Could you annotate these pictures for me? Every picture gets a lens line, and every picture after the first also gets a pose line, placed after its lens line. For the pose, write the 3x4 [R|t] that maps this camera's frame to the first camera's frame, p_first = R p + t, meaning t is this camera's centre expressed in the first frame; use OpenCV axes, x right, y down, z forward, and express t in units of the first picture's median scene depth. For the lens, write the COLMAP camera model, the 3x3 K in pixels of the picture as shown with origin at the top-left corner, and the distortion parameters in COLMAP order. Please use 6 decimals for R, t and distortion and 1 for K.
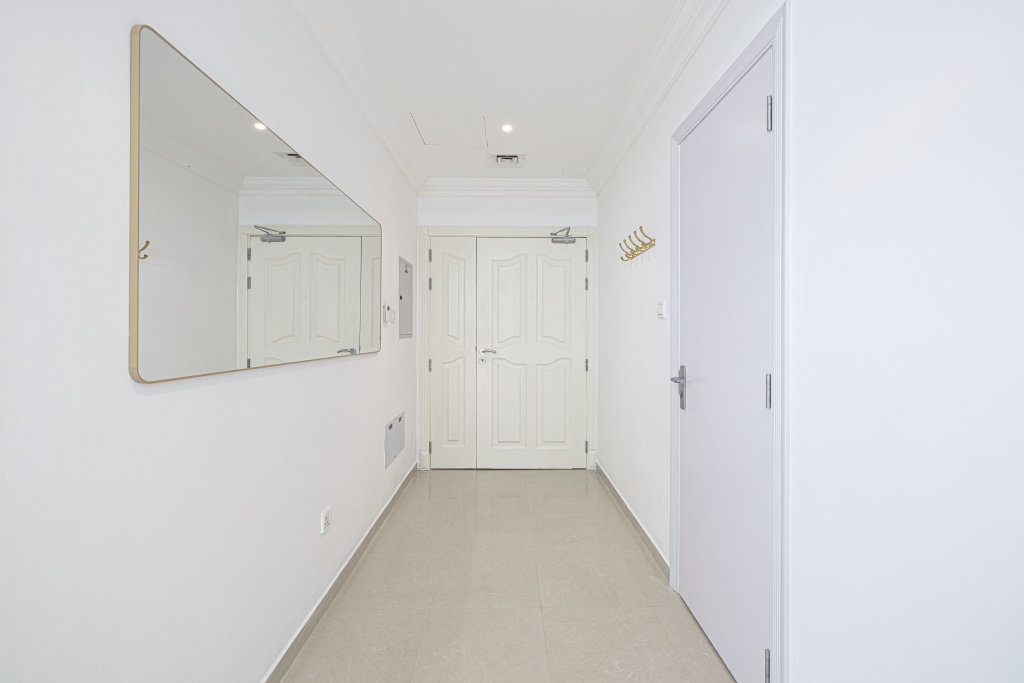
lens RADIAL K [[431.6, 0, 513.0], [0, 431.6, 331.9], [0, 0, 1]] dist [0.000640, 0.000295]
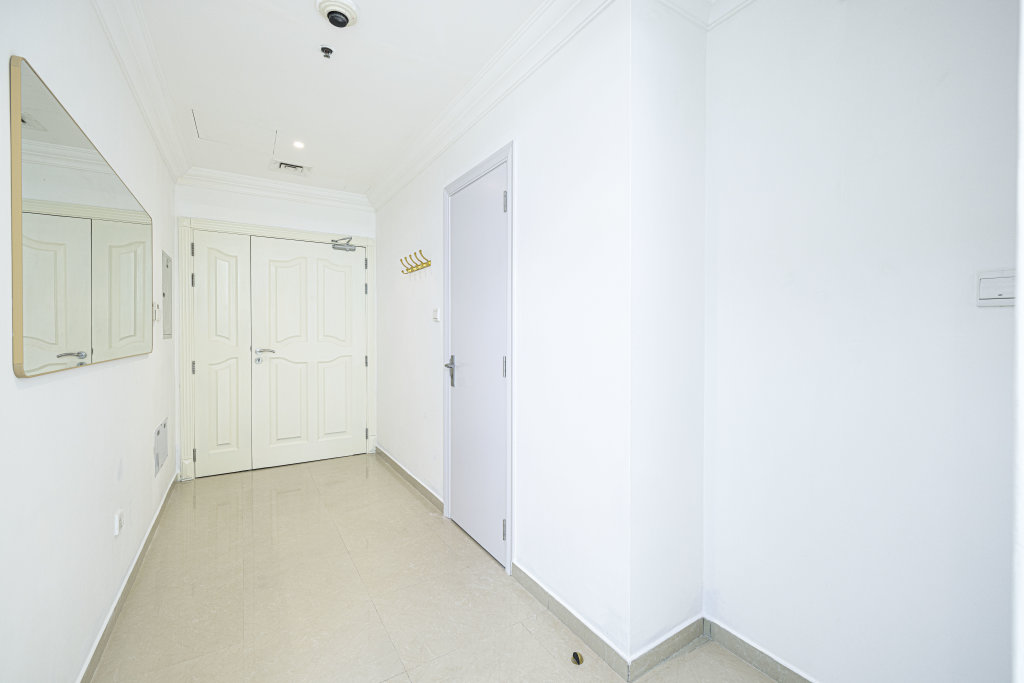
lens RADIAL K [[431.6, 0, 513.0], [0, 431.6, 331.9], [0, 0, 1]] dist [0.000640, 0.000295]
pose [[0.853248, -0.001520, 0.521503, -0.091042], [0.001002, 0.999999, 0.001275, -0.000024], [-0.521504, -0.000565, 0.853249, -0.160122]]
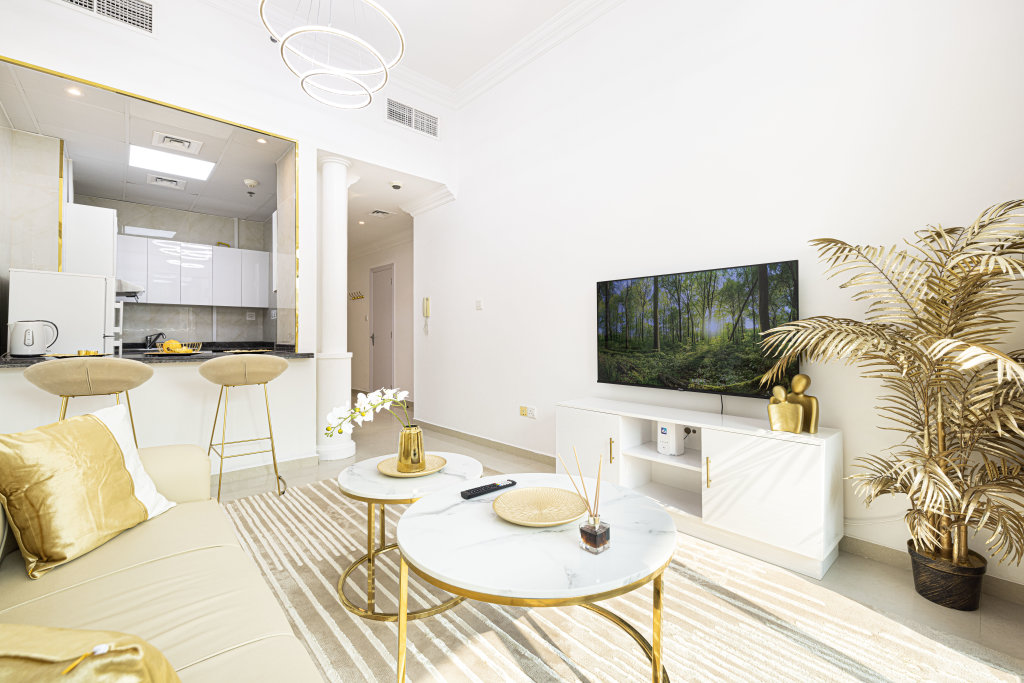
lens RADIAL K [[431.6, 0, 513.0], [0, 431.6, 331.9], [0, 0, 1]] dist [0.000640, 0.000295]
pose [[0.745303, 0.005128, 0.666707, -0.614030], [0.003614, 0.999925, -0.011731, 0.058135], [-0.666717, 0.011153, 0.745228, -1.326945]]
